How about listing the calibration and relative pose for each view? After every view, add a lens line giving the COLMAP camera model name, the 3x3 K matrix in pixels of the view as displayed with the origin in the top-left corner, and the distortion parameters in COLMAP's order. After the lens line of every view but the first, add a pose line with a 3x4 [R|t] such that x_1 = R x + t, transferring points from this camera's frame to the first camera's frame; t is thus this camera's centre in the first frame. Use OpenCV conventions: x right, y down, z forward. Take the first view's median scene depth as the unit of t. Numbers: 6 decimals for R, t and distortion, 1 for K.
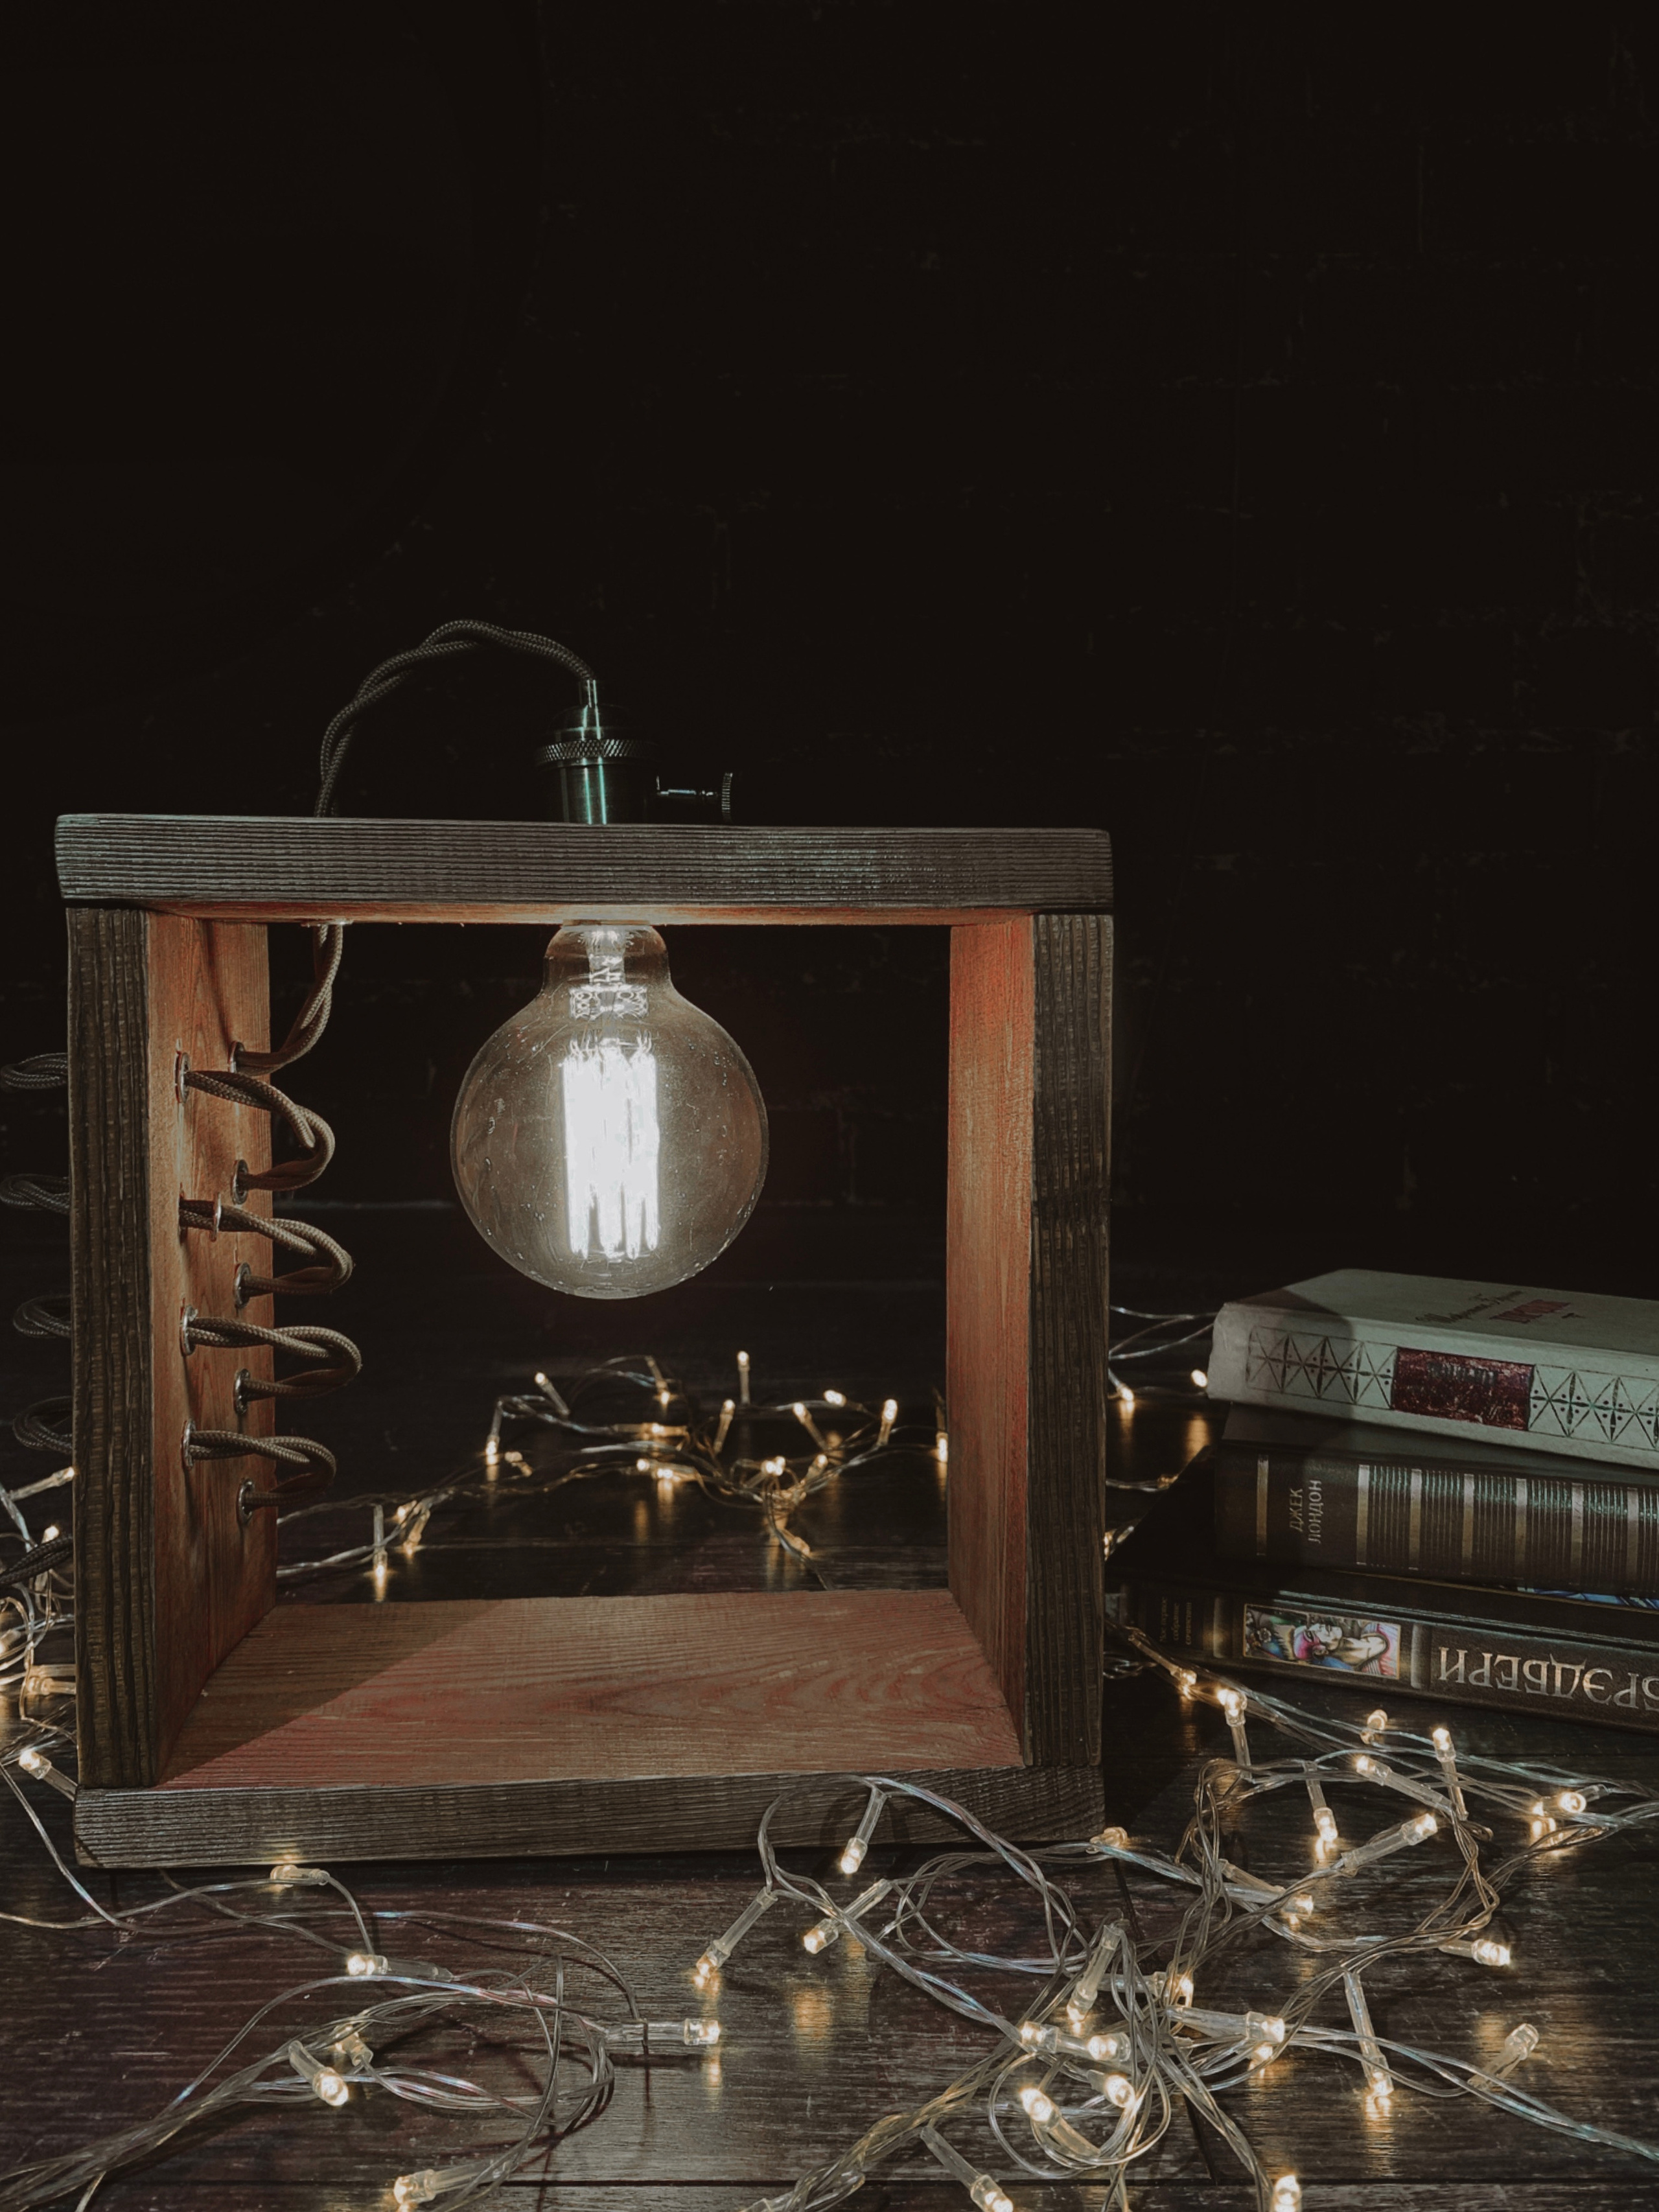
lens RADIAL K [[1808.3, 0, 890.7], [0, 1808.3, 1110.9], [0, 0, 1]] dist [0.042601, -0.097018]
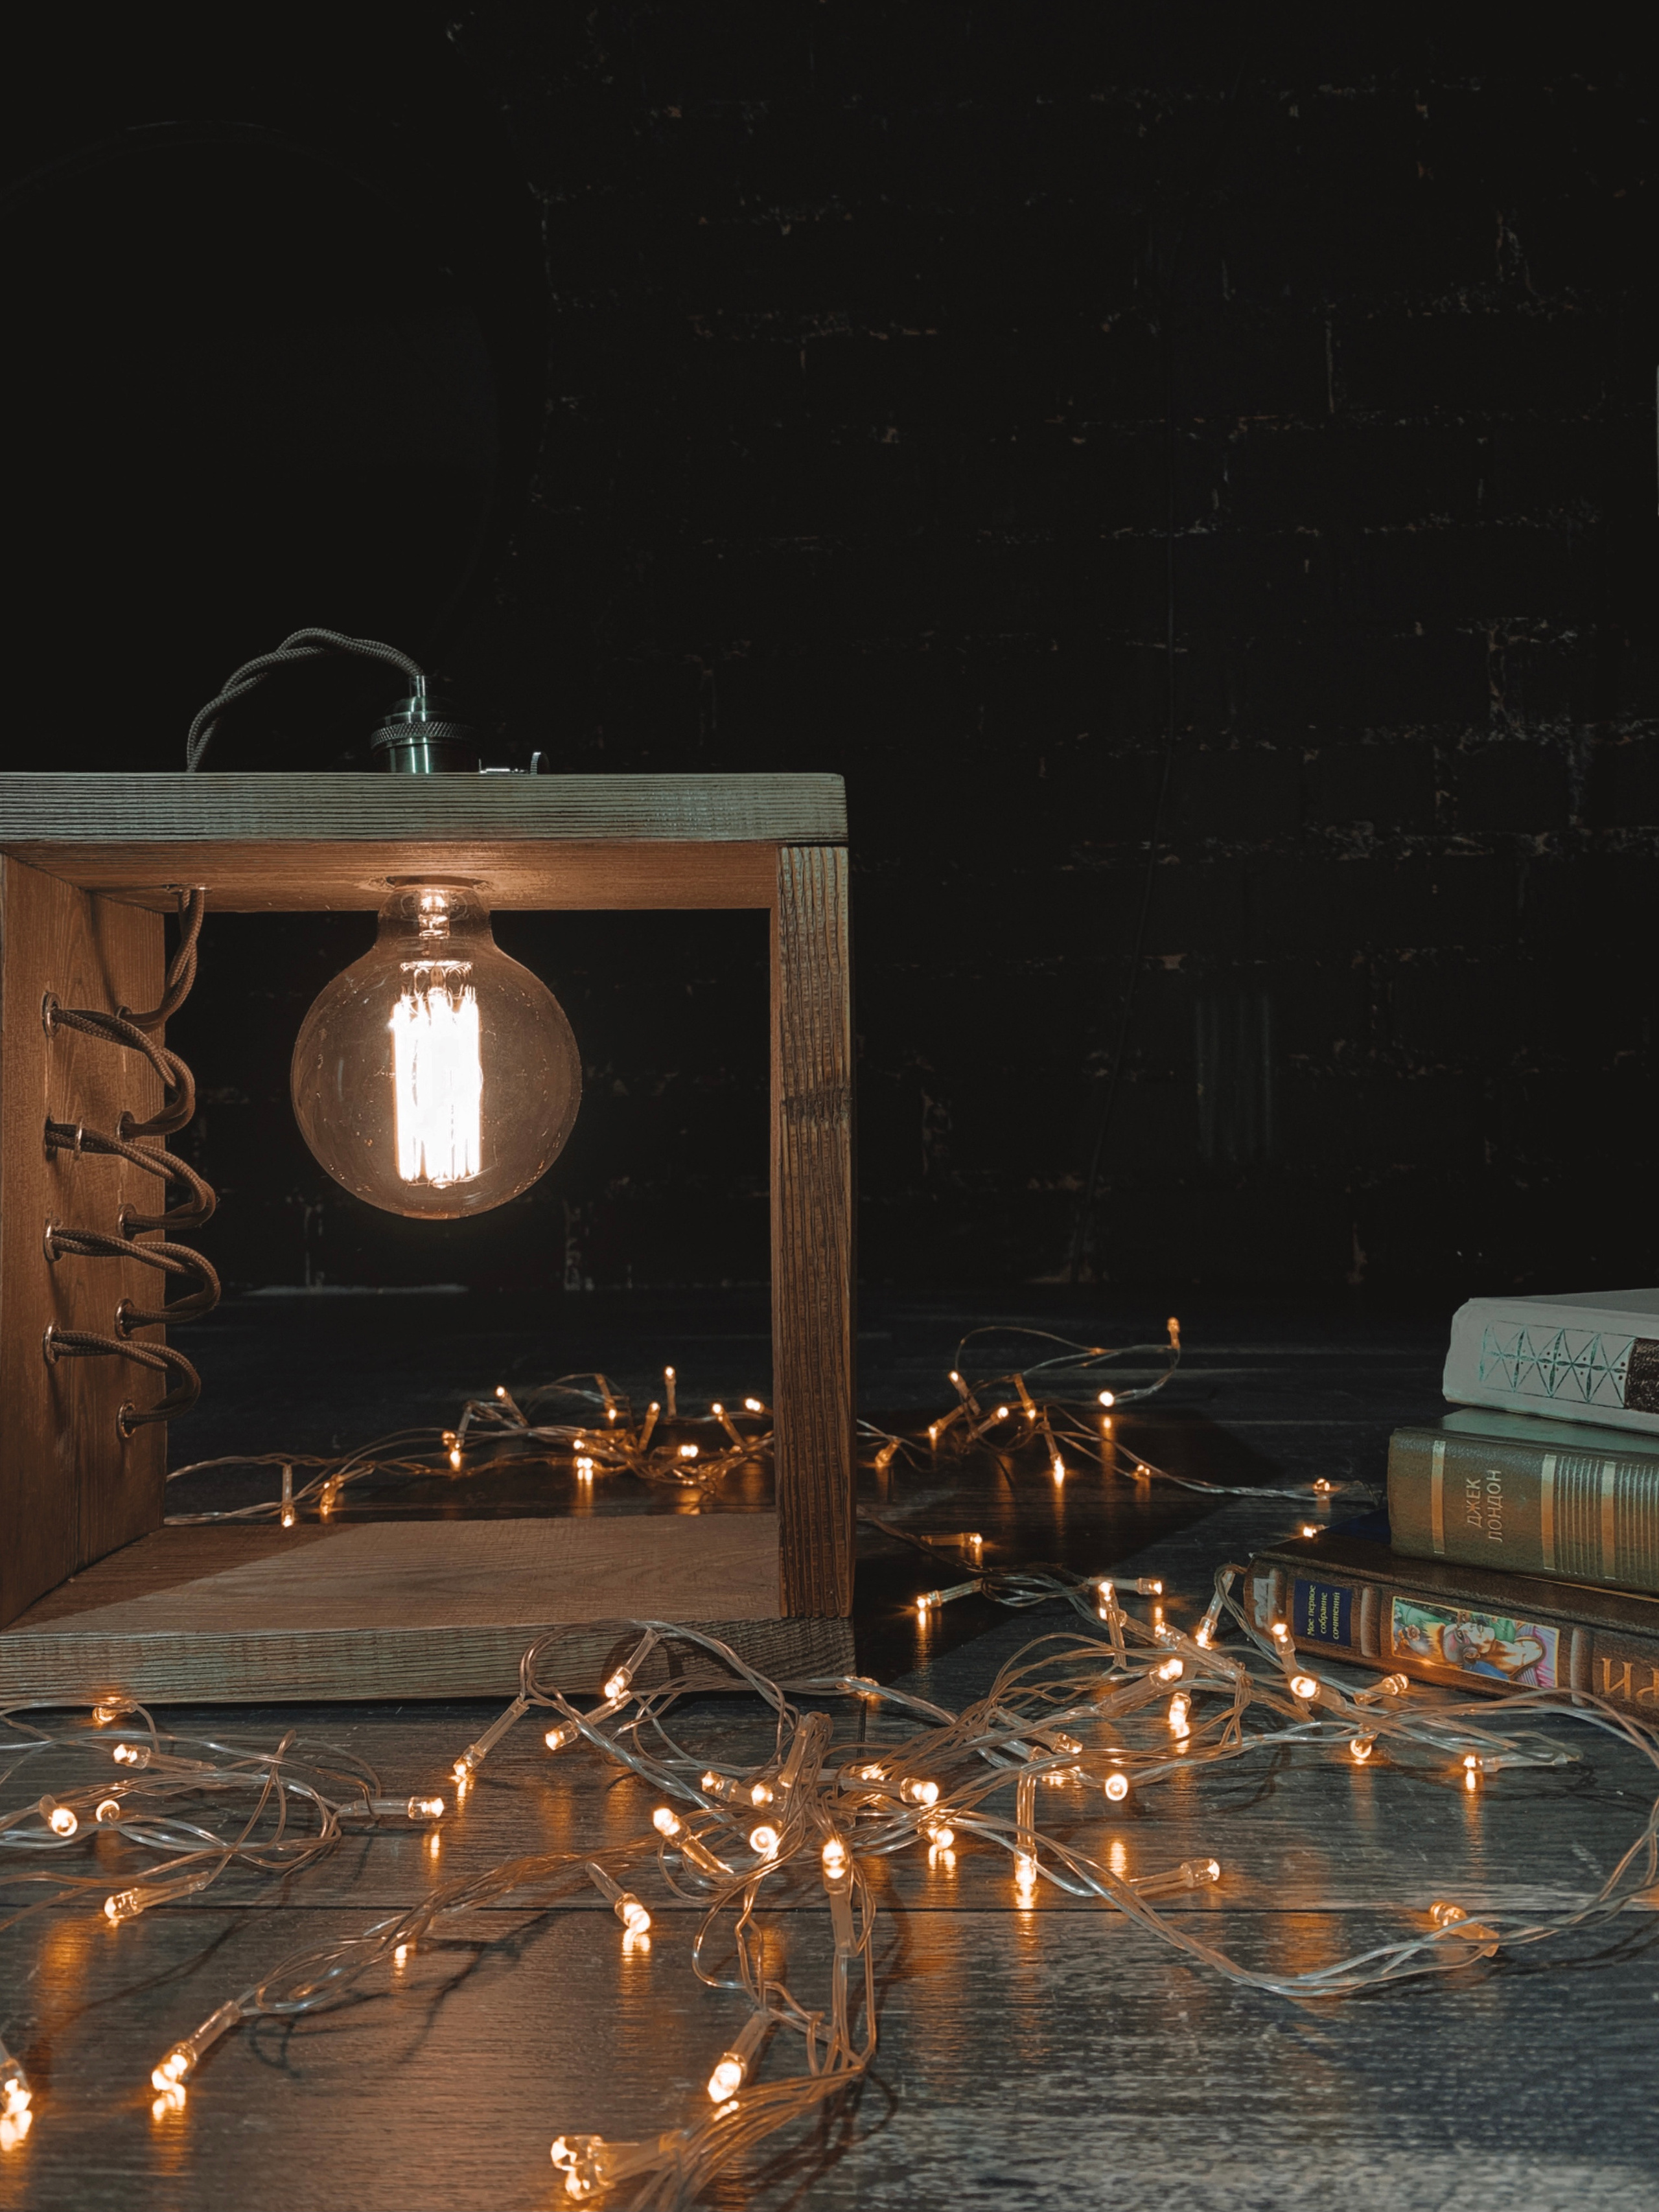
lens RADIAL K [[1688.2, 0, 866.1], [0, 1688.2, 1105.2], [0, 0, 1]] dist [0.082275, -0.197027]
pose [[0.998926, -0.016444, -0.043314, 0.167361], [0.012538, 0.995955, -0.088970, 0.139327], [0.044601, 0.088331, 0.995092, -0.040536]]
